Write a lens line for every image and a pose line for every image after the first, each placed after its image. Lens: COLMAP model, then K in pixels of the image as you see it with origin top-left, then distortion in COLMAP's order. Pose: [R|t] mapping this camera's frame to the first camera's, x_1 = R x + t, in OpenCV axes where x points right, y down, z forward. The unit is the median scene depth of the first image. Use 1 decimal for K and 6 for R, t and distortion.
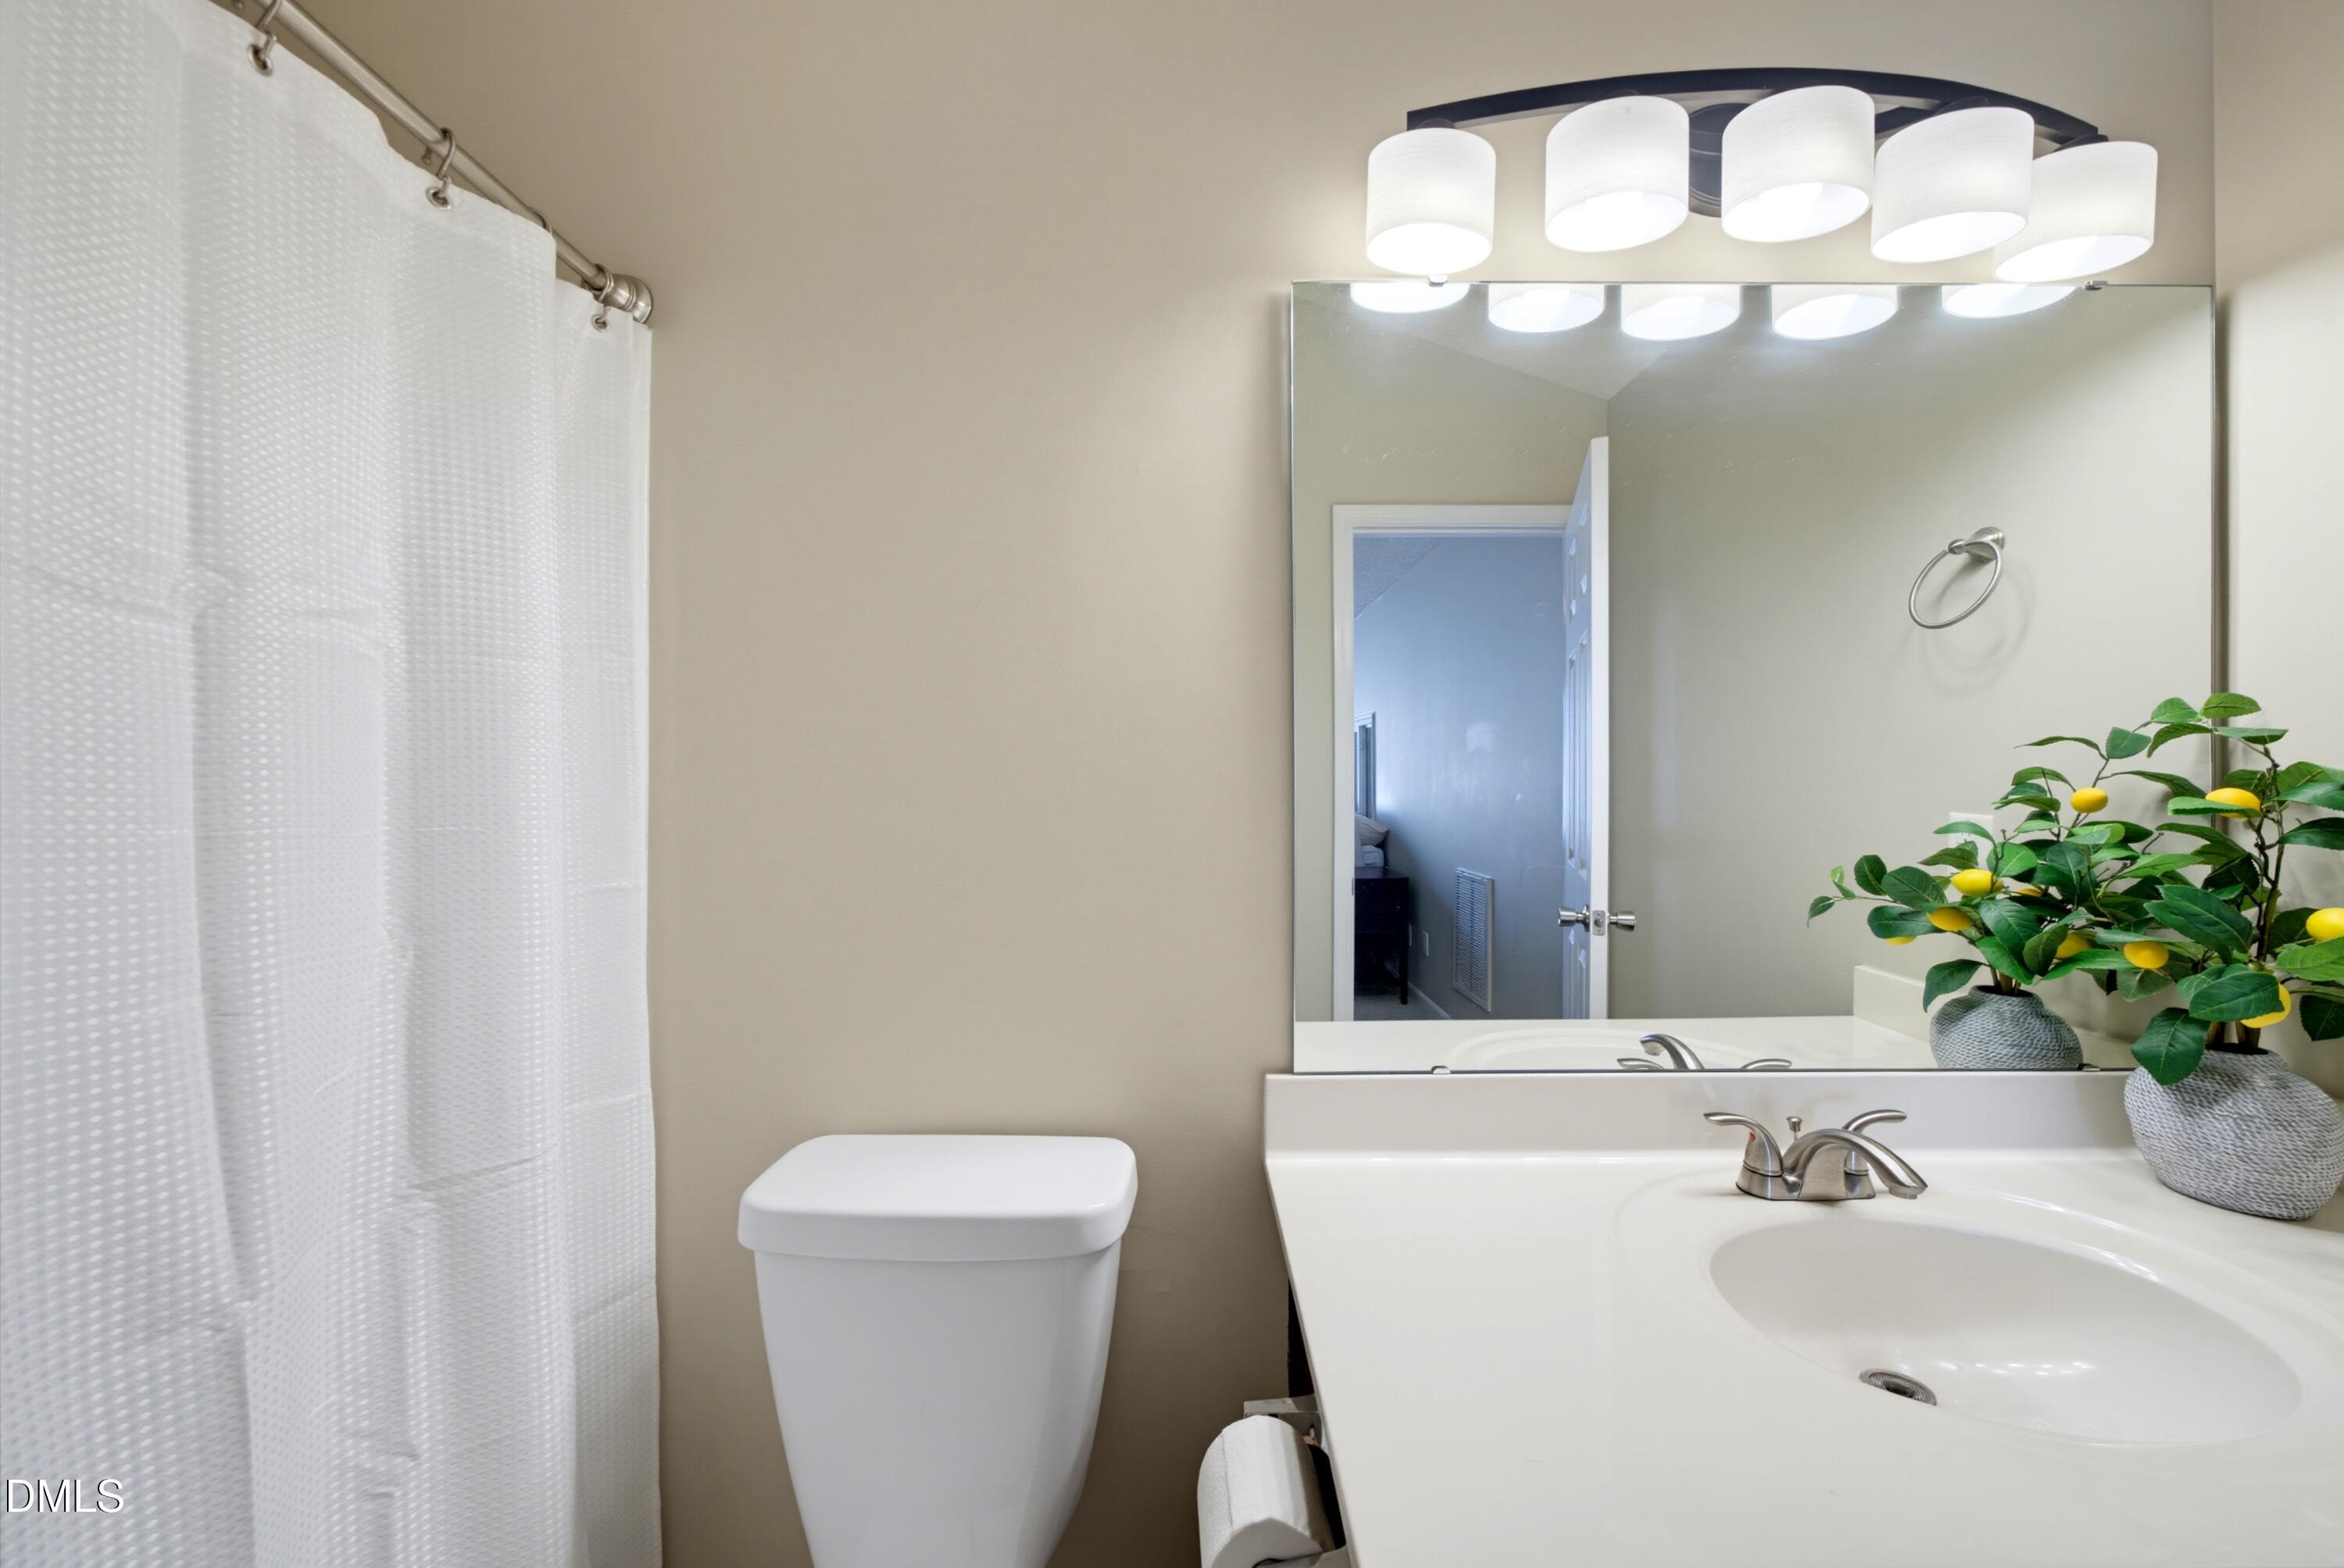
lens RADIAL K [[766.9, 0, 1172.0], [0, 766.9, 784.0], [0, 0, 1]] dist [-0.000181, -0.000017]
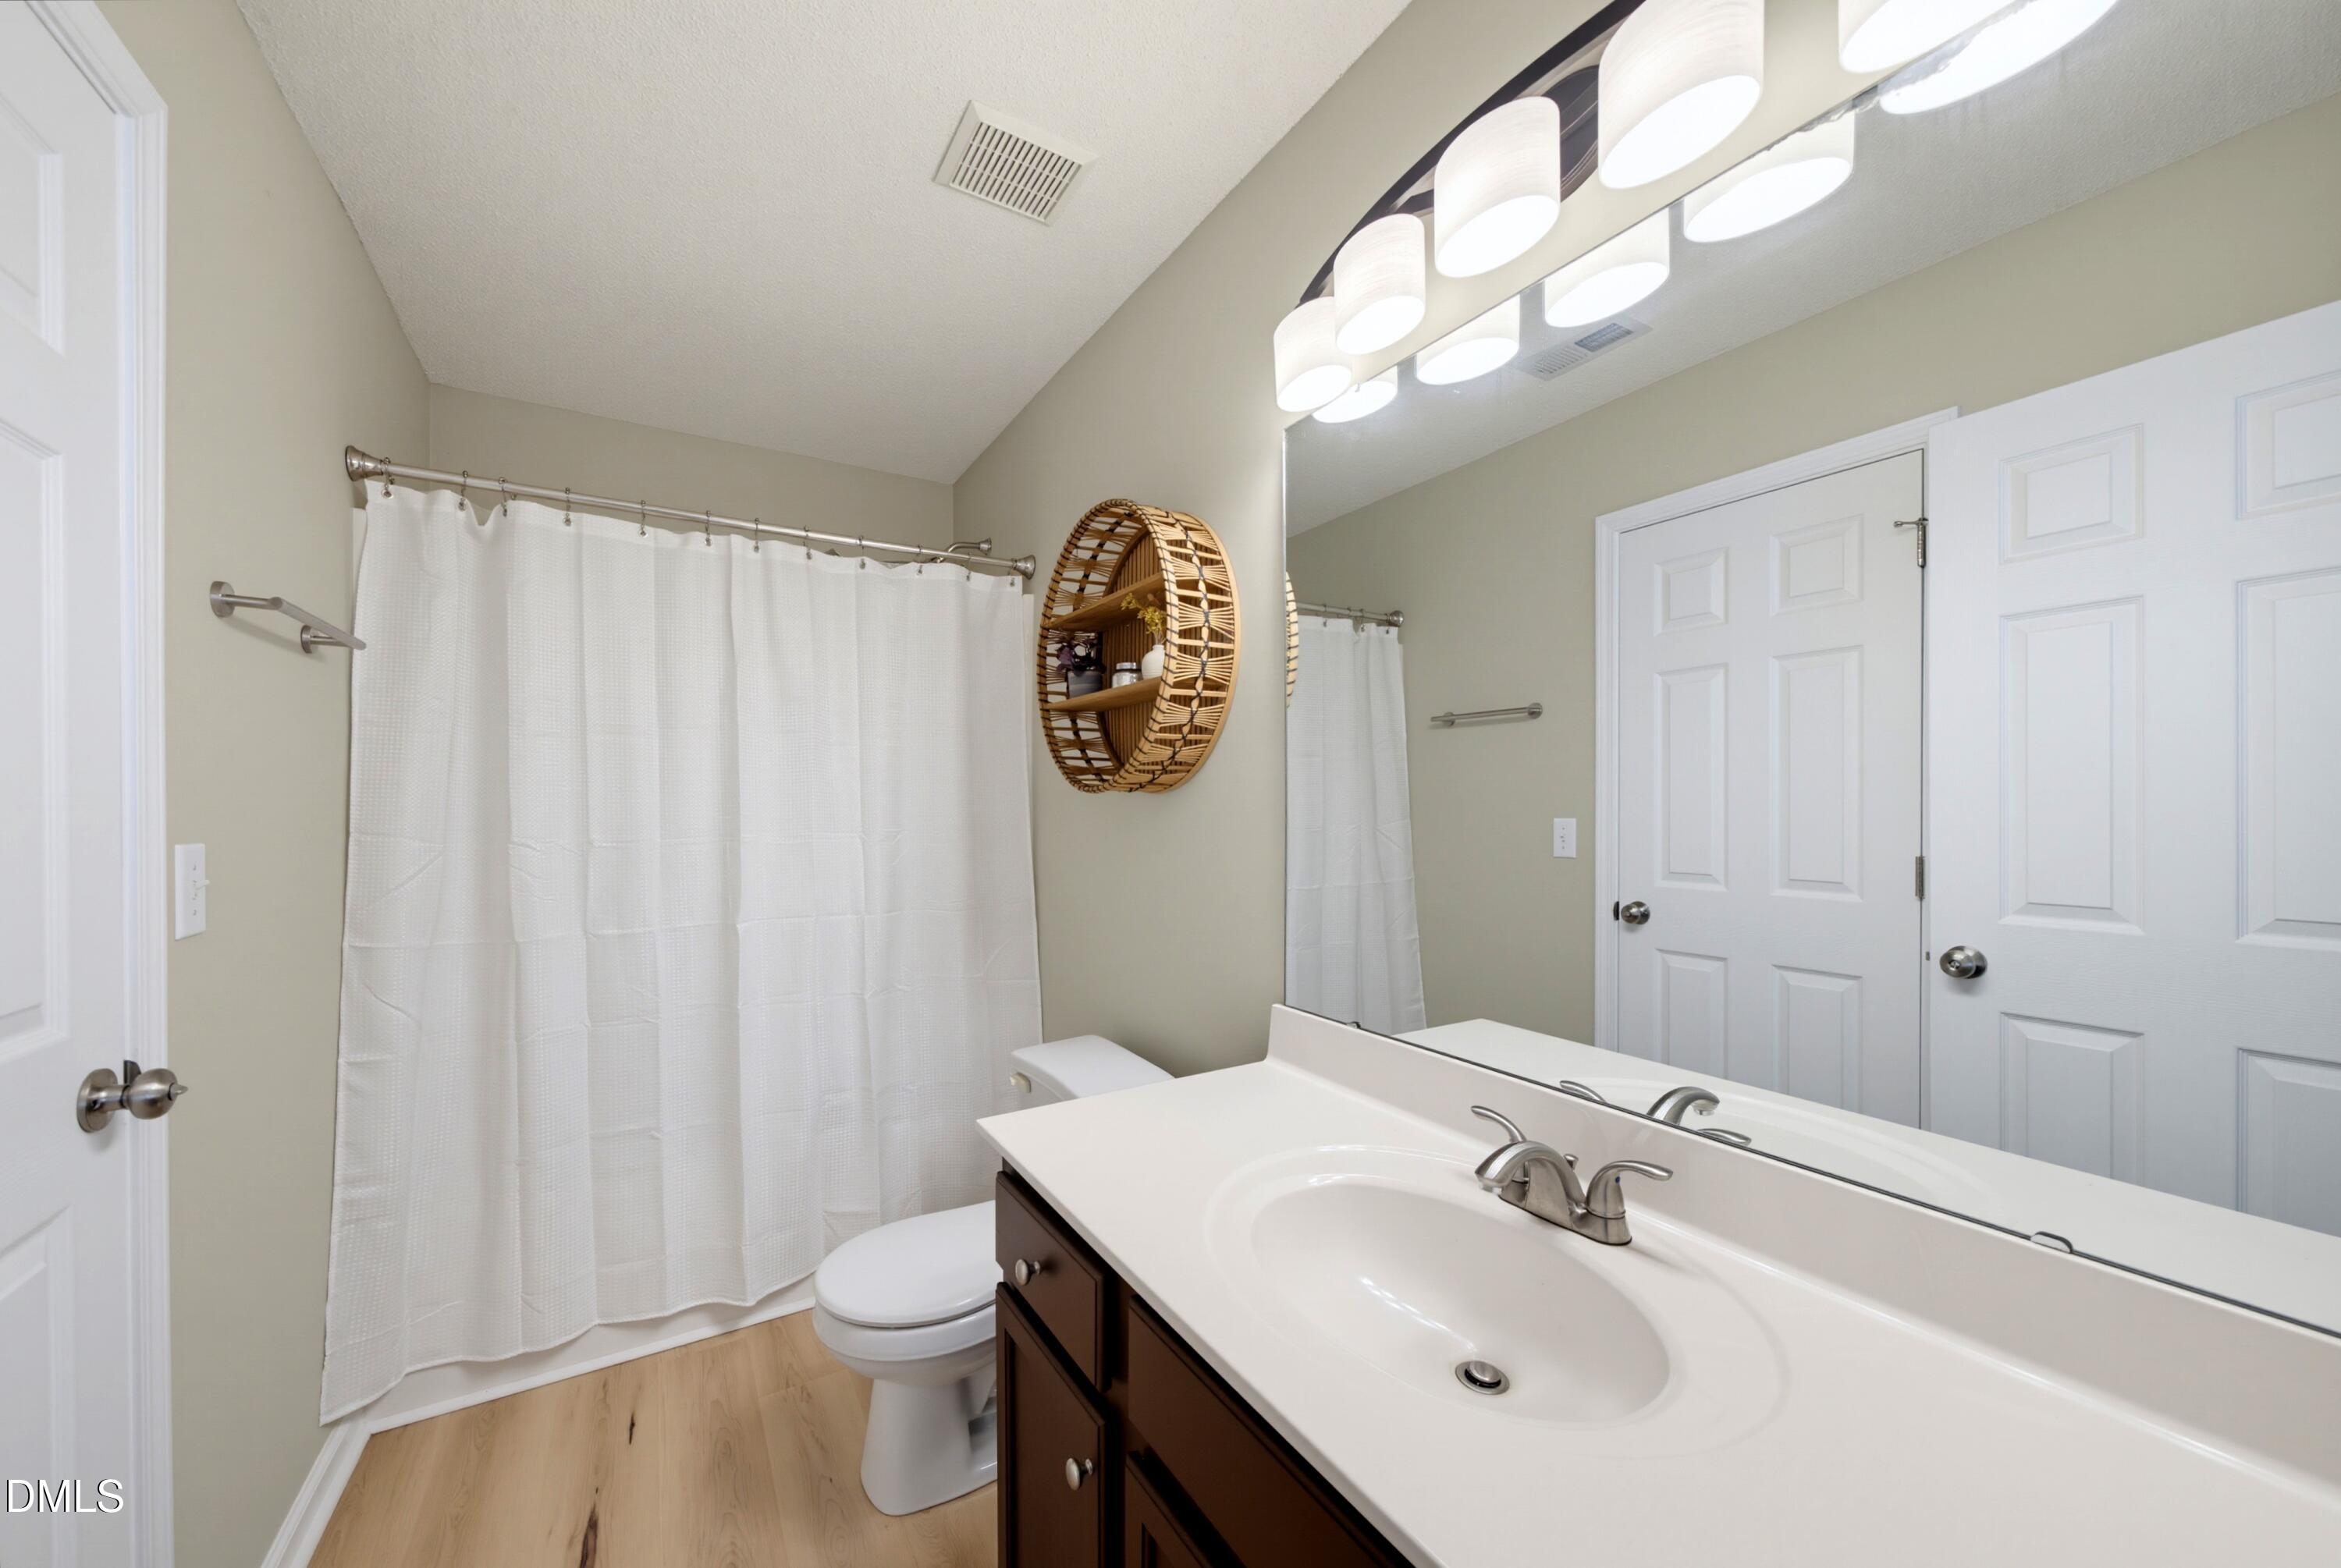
lens RADIAL K [[857.2, 0, 1170.5], [0, 857.2, 784.0], [0, 0, 1]] dist [0.000243, 0.000090]
pose [[0.519044, -0.011571, -0.854669, 1.329176], [0.004804, 0.999932, -0.010620, -0.000899], [0.854734, 0.001407, 0.519064, 0.025109]]
